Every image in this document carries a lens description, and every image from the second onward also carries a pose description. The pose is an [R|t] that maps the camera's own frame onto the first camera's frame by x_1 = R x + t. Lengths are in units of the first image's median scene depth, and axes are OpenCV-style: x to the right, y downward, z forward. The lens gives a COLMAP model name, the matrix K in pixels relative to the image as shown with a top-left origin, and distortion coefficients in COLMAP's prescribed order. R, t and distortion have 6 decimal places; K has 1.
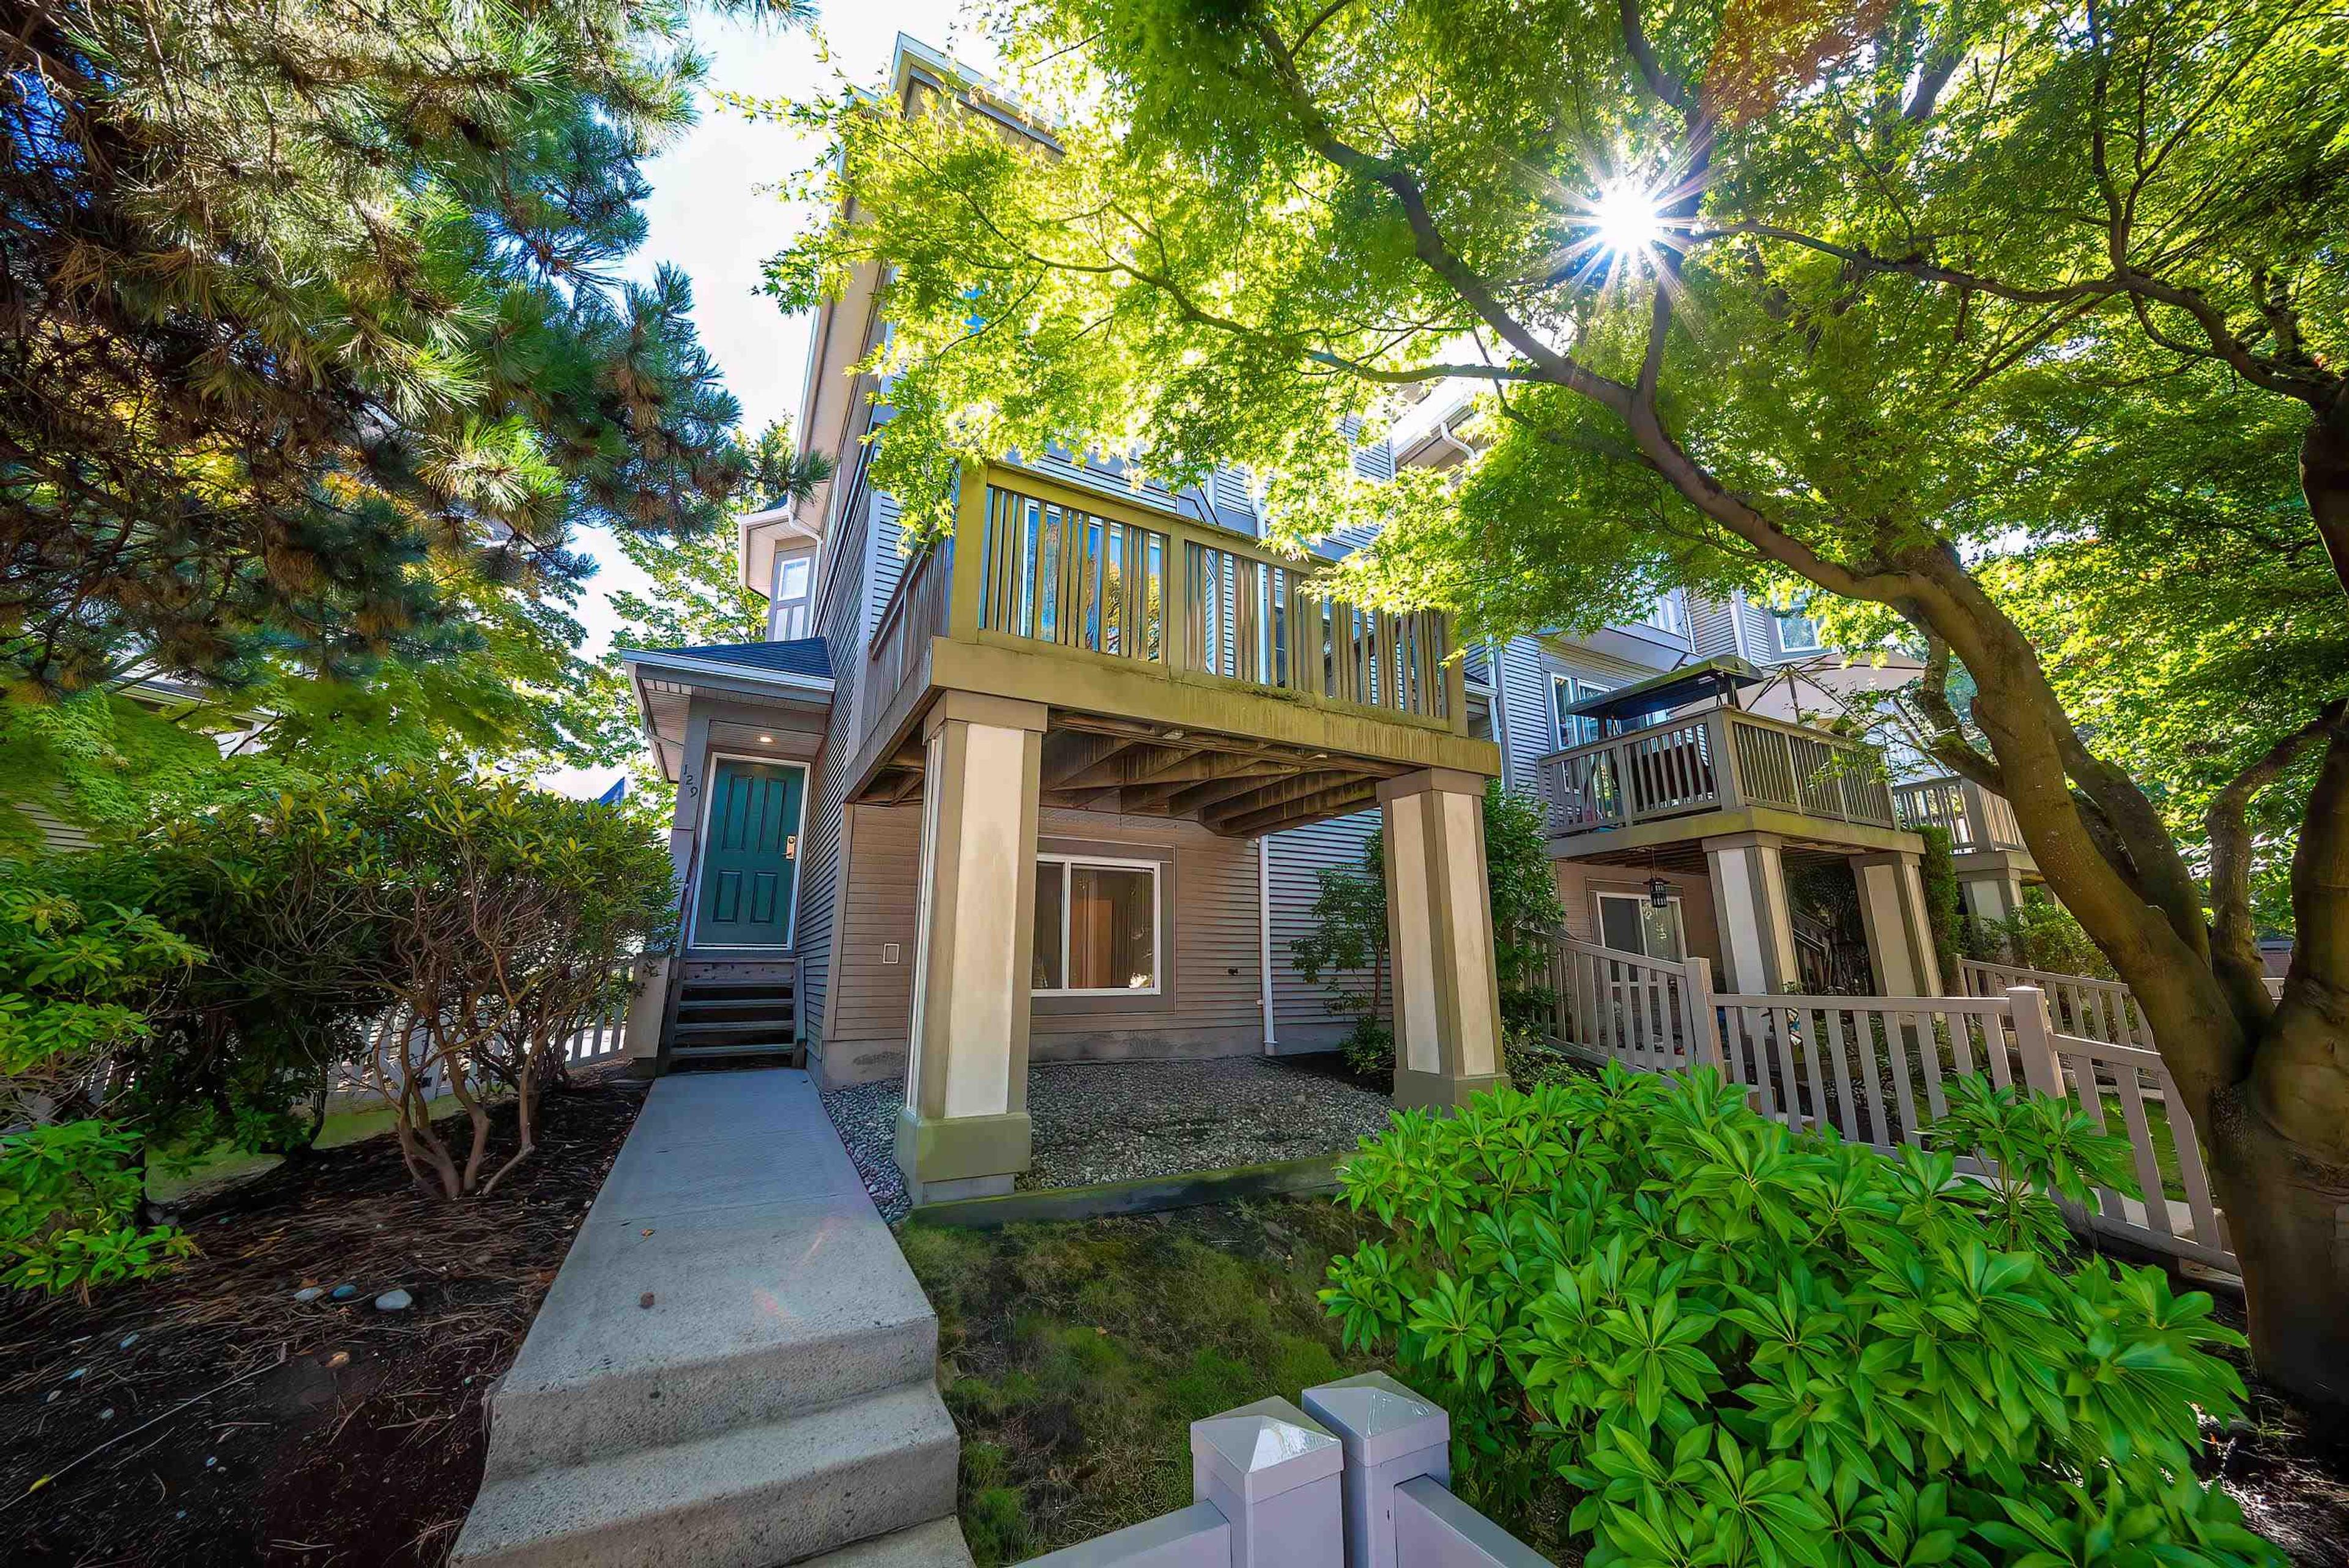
lens RADIAL K [[830.2, 0, 1174.5], [0, 830.2, 784.0], [0, 0, 1]] dist [0.000283, 0.000021]
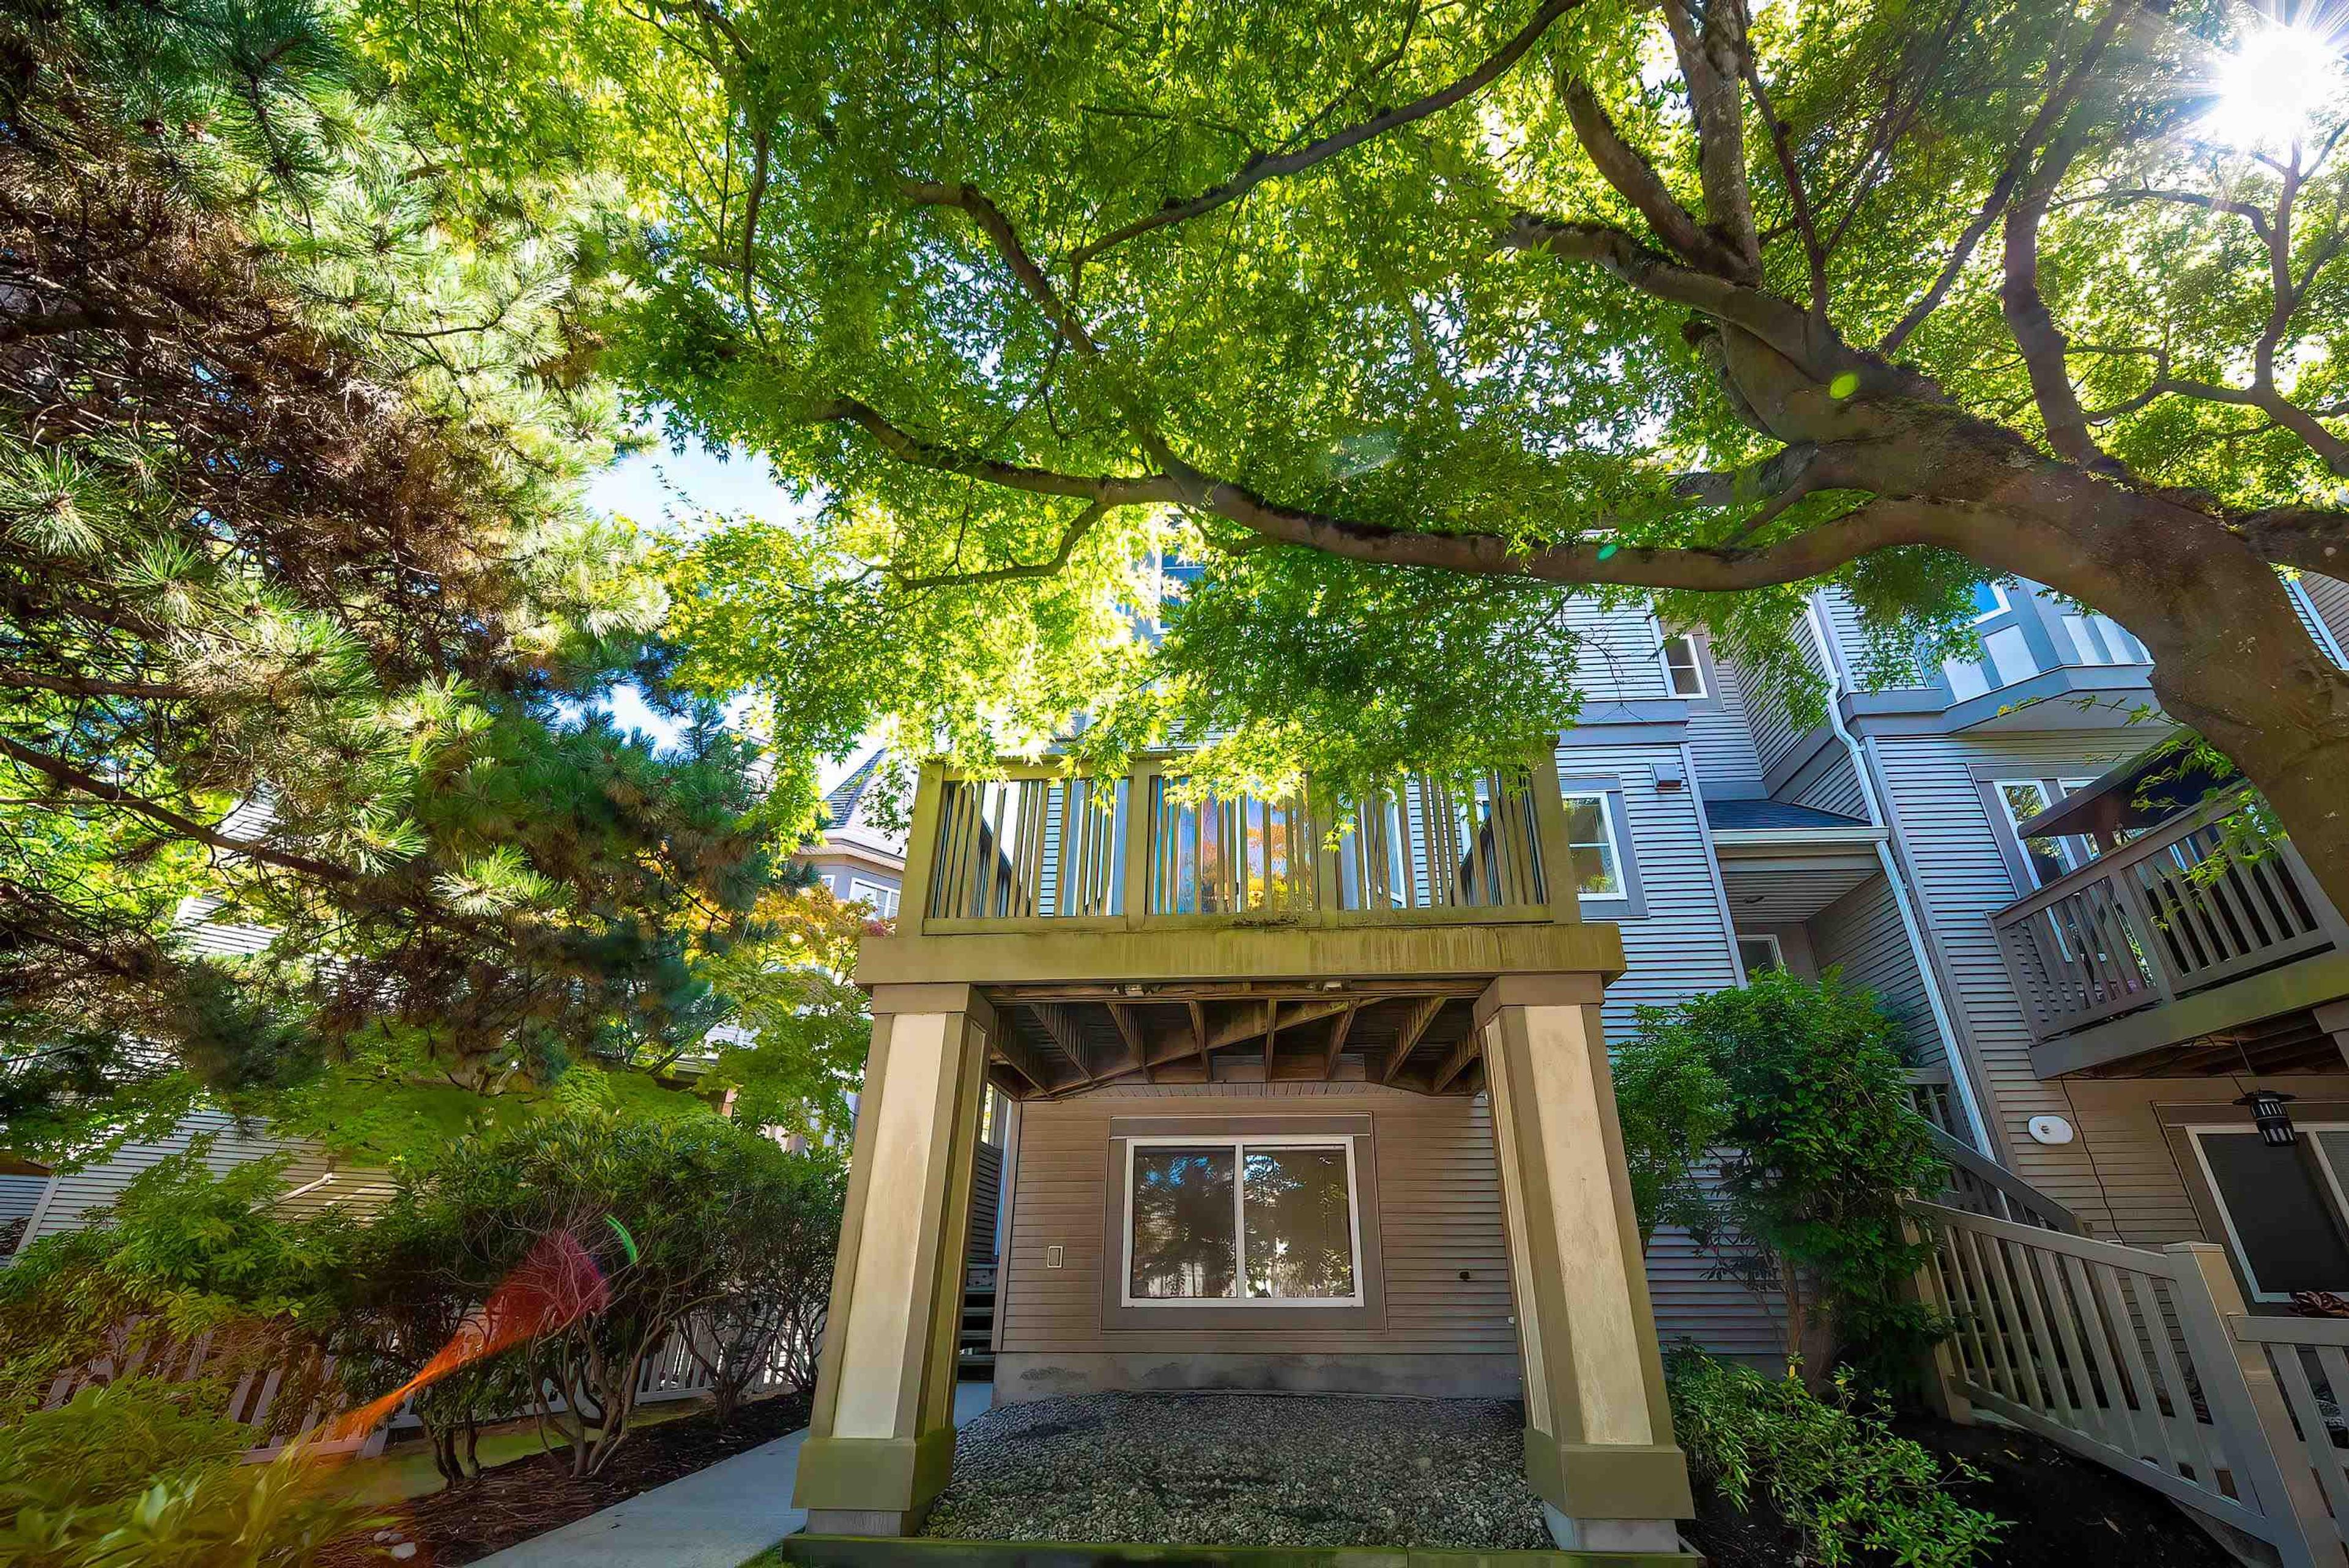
lens RADIAL K [[899.3, 0, 1172.8], [0, 899.3, 897.0], [0, 0, 1]] dist [0.000568, 0.000040]
pose [[0.844970, -0.212161, -0.490931, 0.335322], [0.120062, 0.969768, -0.212450, 0.033490], [0.521163, 0.120572, 0.844897, 0.127925]]
